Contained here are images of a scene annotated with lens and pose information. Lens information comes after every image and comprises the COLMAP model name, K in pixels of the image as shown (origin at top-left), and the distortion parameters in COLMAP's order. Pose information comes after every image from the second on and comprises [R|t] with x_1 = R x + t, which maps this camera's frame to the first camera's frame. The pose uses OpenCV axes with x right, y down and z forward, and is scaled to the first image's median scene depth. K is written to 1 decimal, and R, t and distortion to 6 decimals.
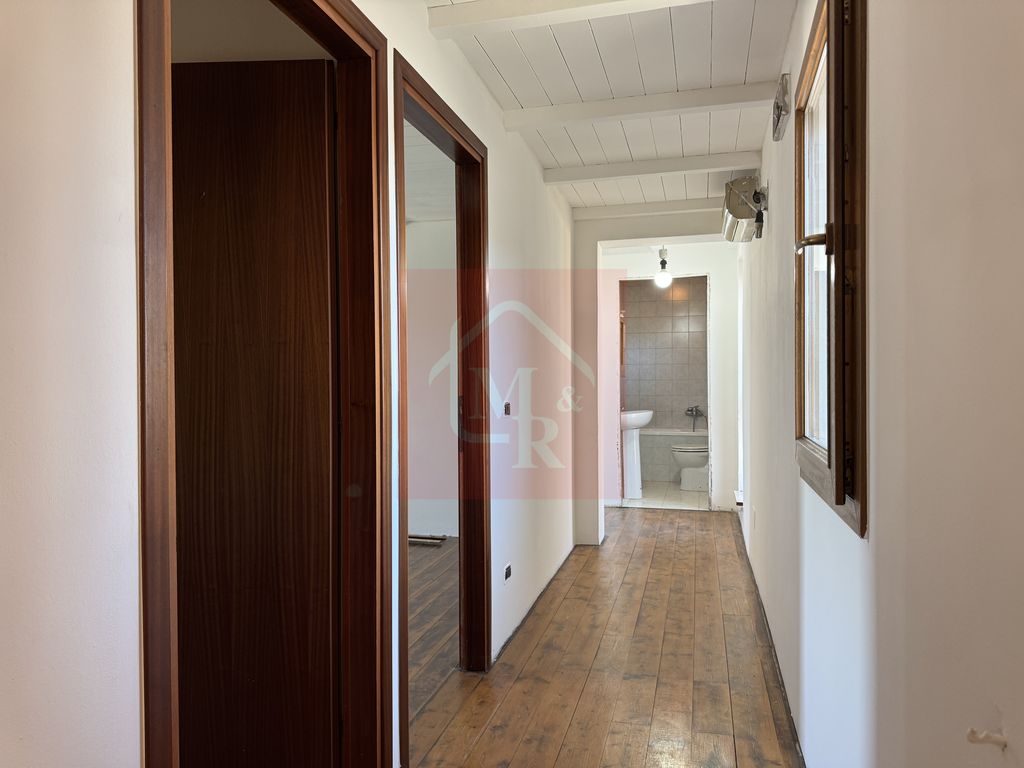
lens RADIAL K [[719.0, 0, 513.8], [0, 719.0, 382.1], [0, 0, 1]] dist [0.098651, -0.133697]
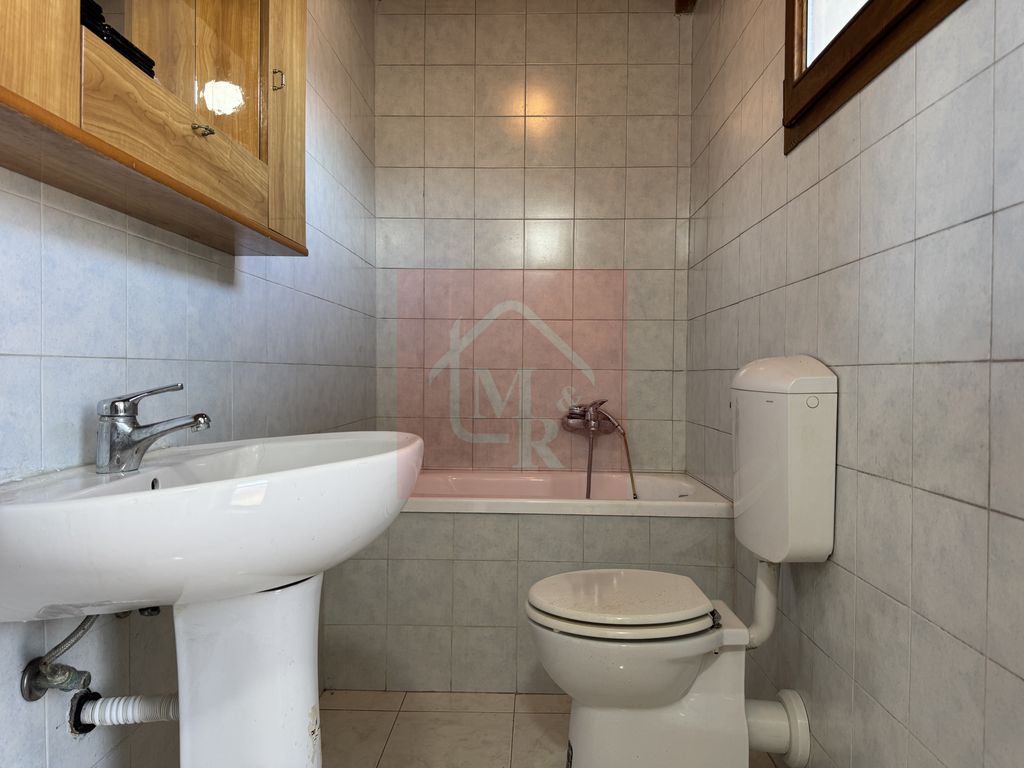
lens RADIAL K [[719.0, 0, 513.8], [0, 719.0, 382.1], [0, 0, 1]] dist [0.098651, -0.133697]
pose [[0.973578, 0.007055, 0.228246, 0.144402], [-0.008451, 0.999951, 0.005141, 0.023188], [-0.228199, -0.006934, 0.973590, 0.699592]]
